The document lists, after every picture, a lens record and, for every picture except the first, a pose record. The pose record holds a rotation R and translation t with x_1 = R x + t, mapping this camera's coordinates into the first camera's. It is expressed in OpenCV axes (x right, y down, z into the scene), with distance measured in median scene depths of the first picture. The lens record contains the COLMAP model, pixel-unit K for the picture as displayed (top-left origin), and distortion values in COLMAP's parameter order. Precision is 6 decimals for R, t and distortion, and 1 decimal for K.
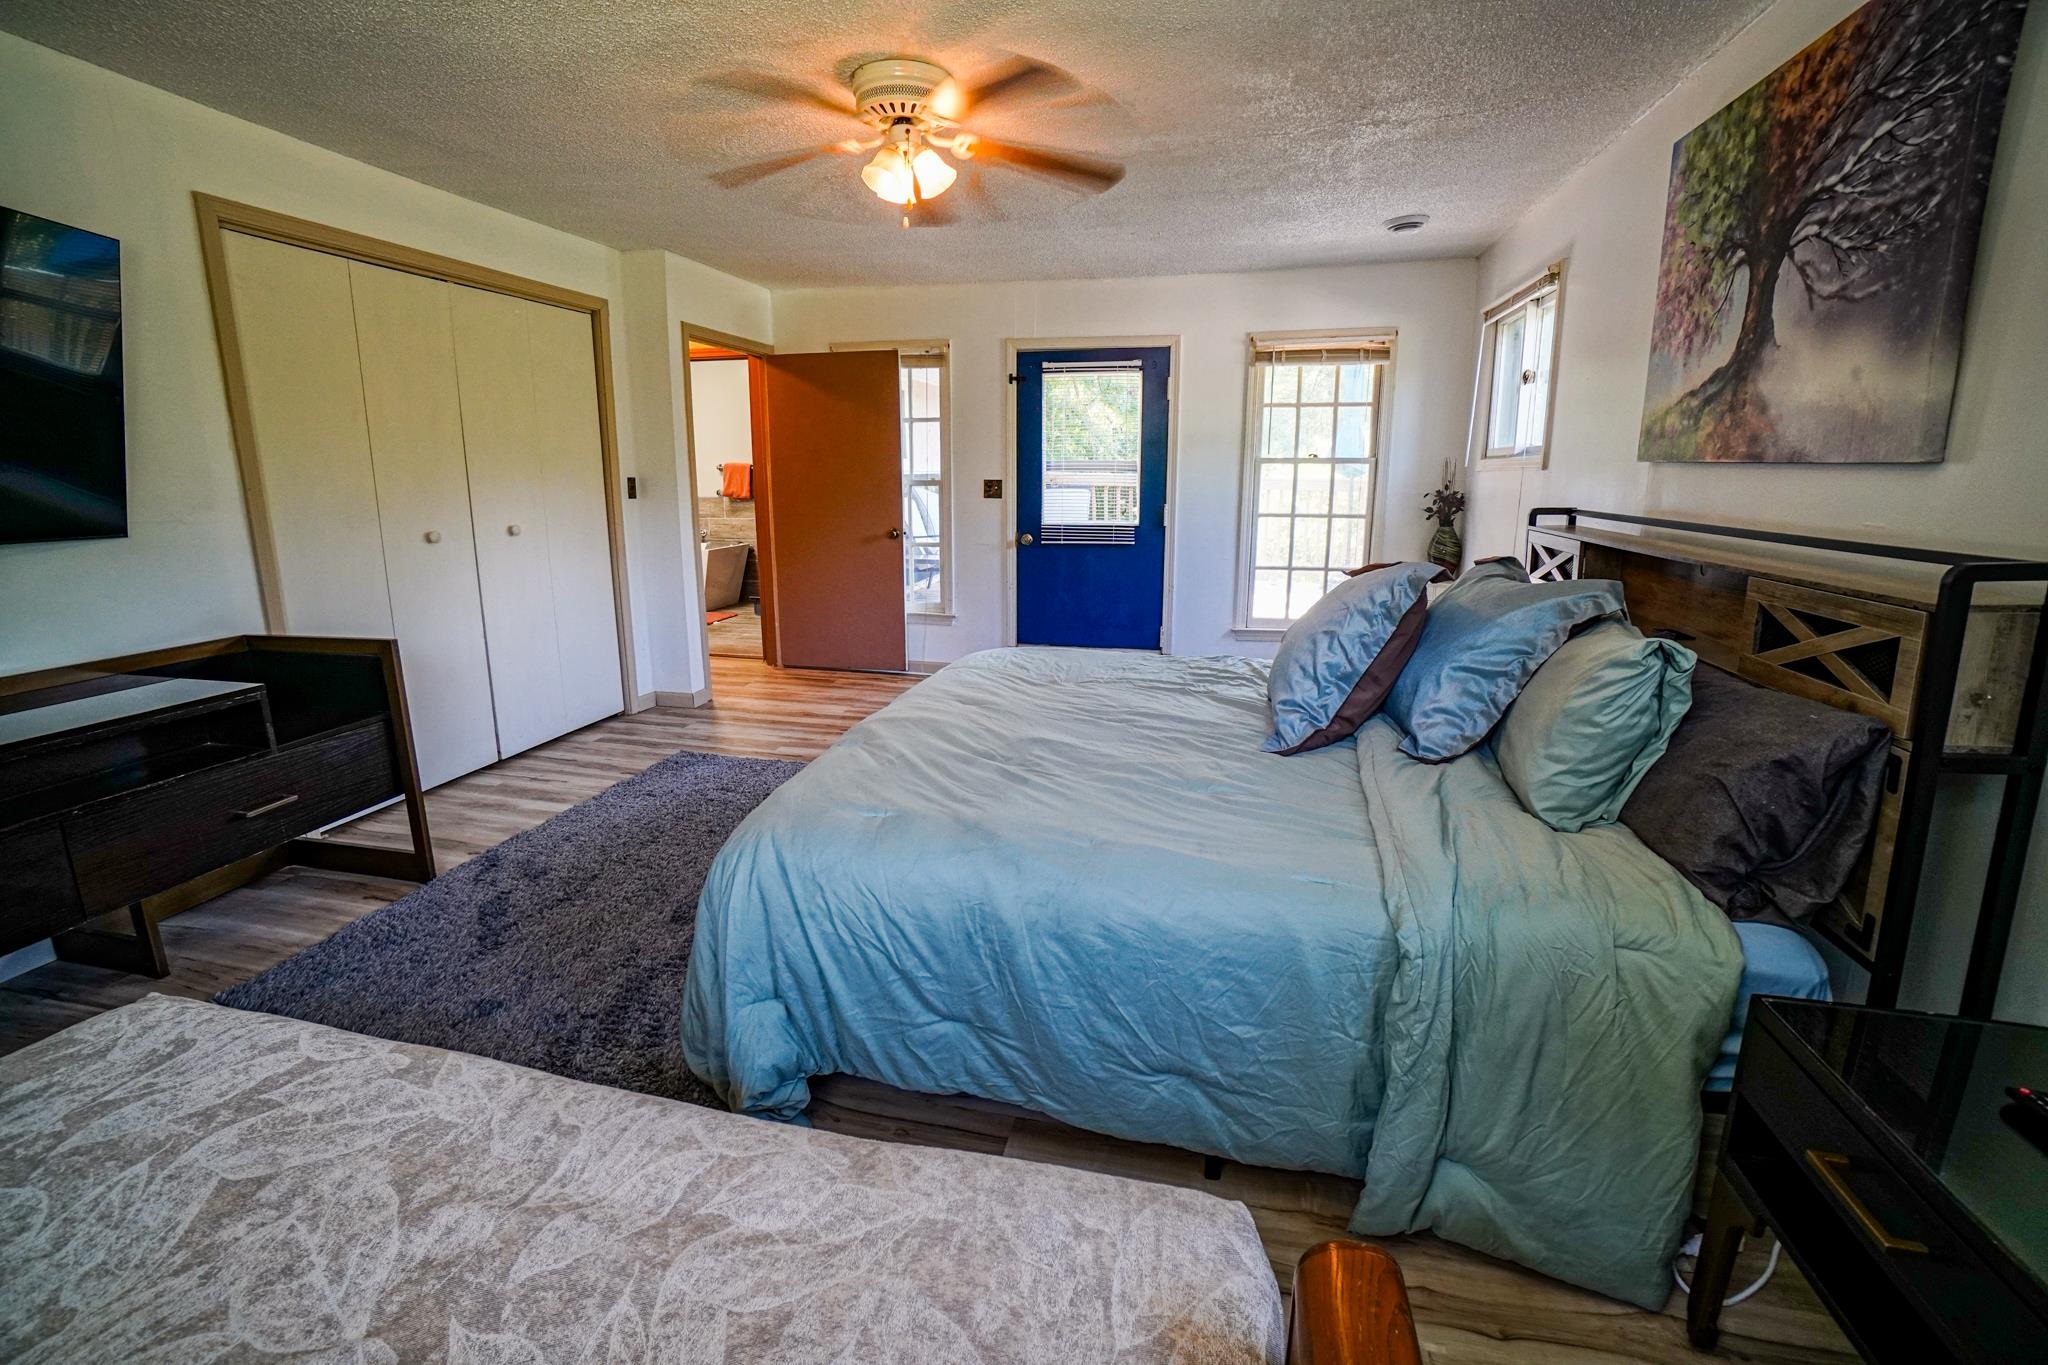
lens RADIAL K [[902.2, 0, 1006.2], [0, 902.2, 665.0], [0, 0, 1]] dist [-0.065724, 0.023809]
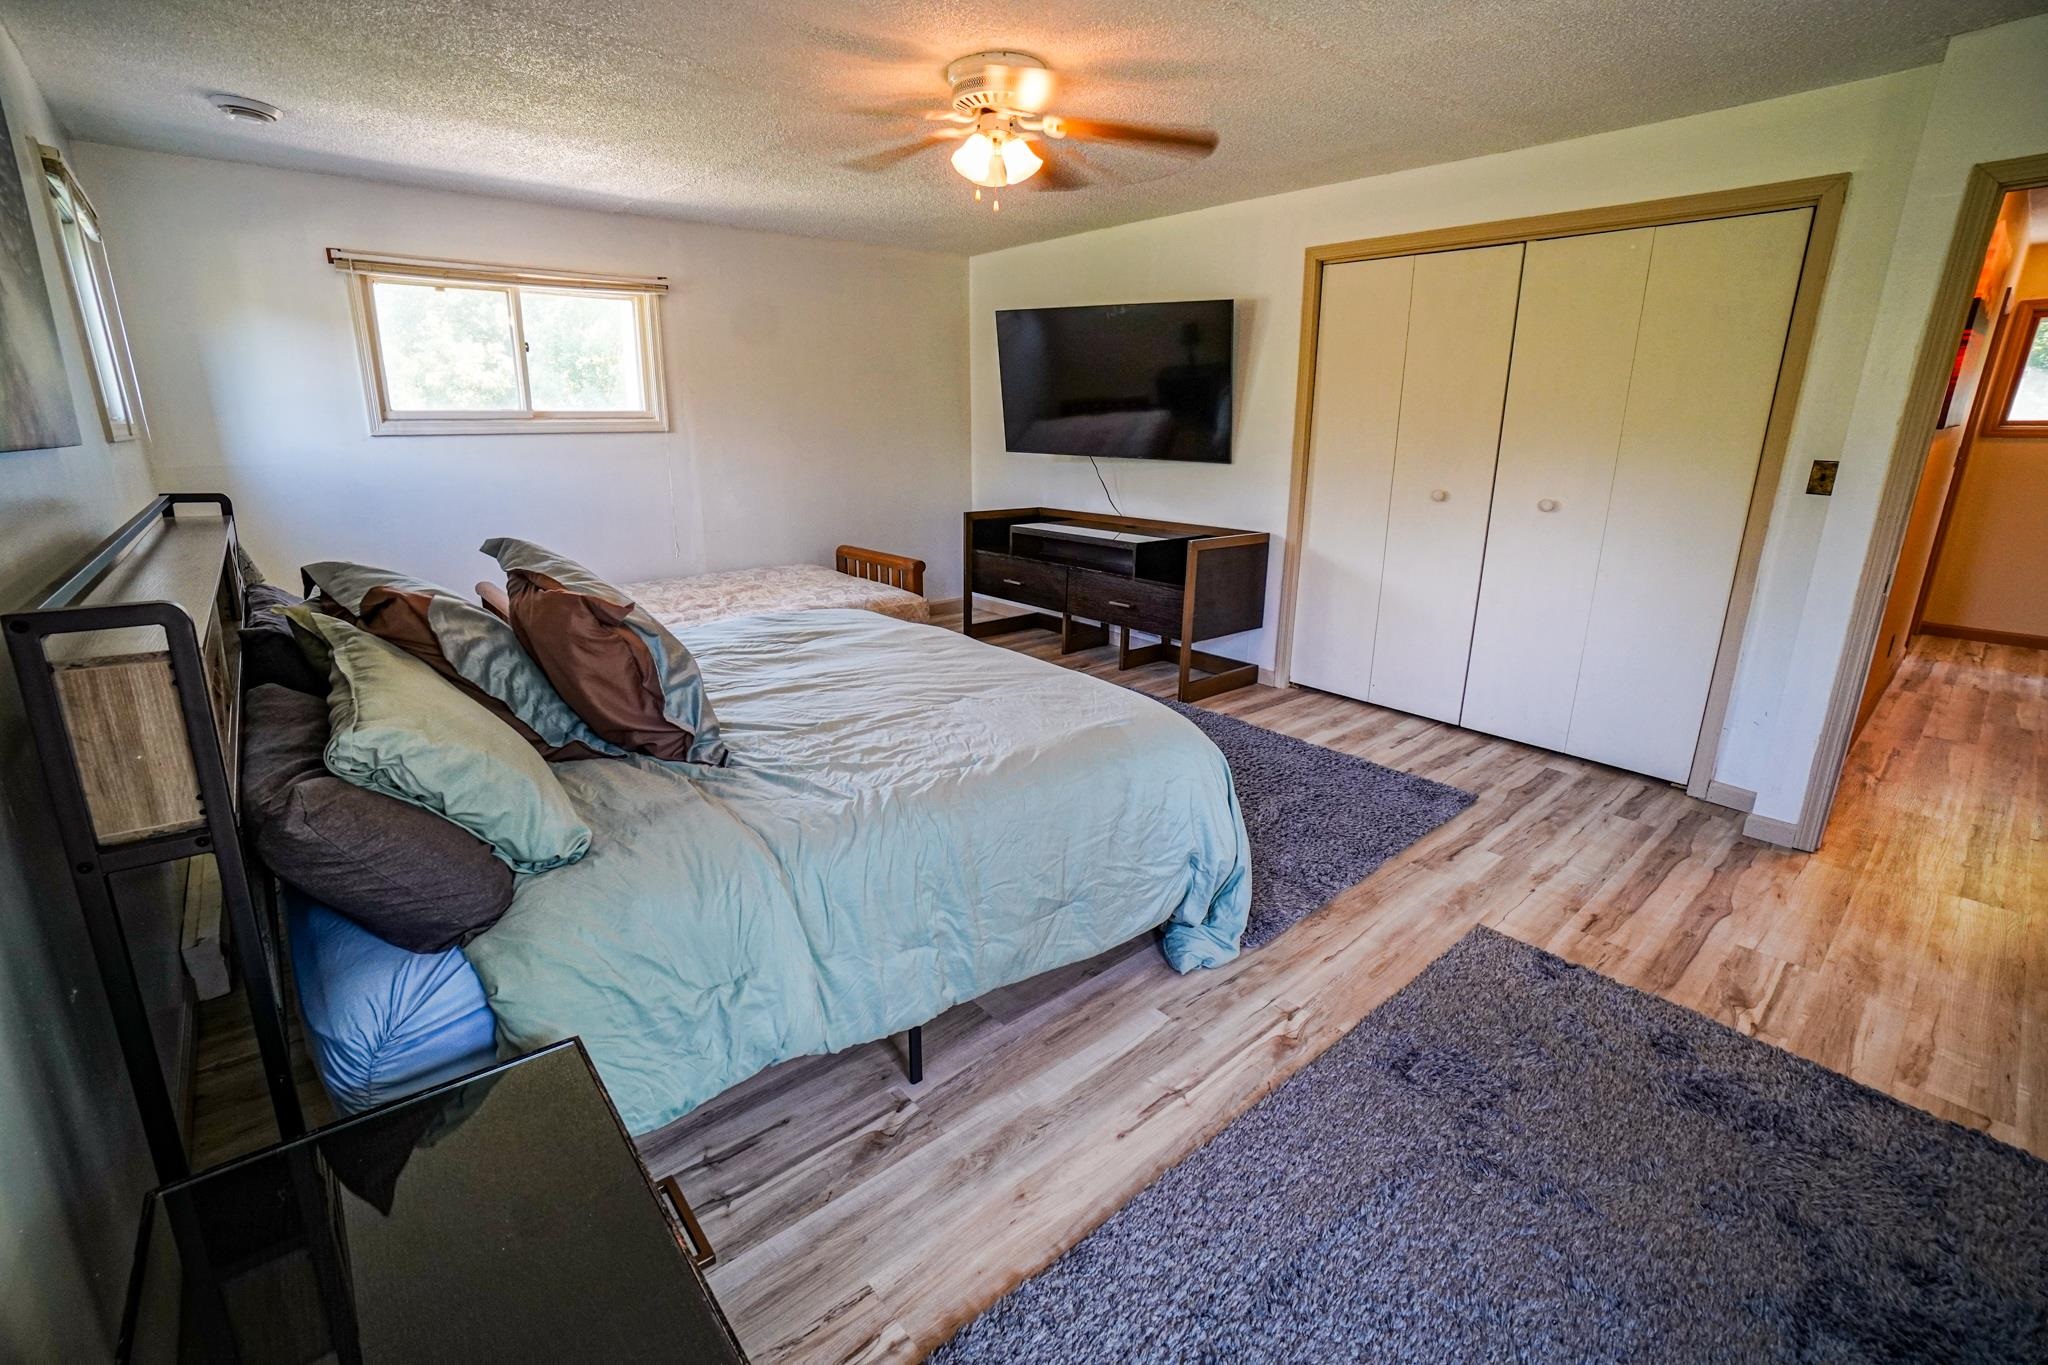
lens RADIAL K [[902.2, 0, 1006.2], [0, 902.2, 665.0], [0, 0, 1]] dist [-0.065724, 0.023809]
pose [[-0.589449, 0.205597, -0.781204, 0.561505], [-0.184088, 0.907435, 0.377720, -0.268650], [0.786550, 0.366457, -0.497039, 1.186229]]
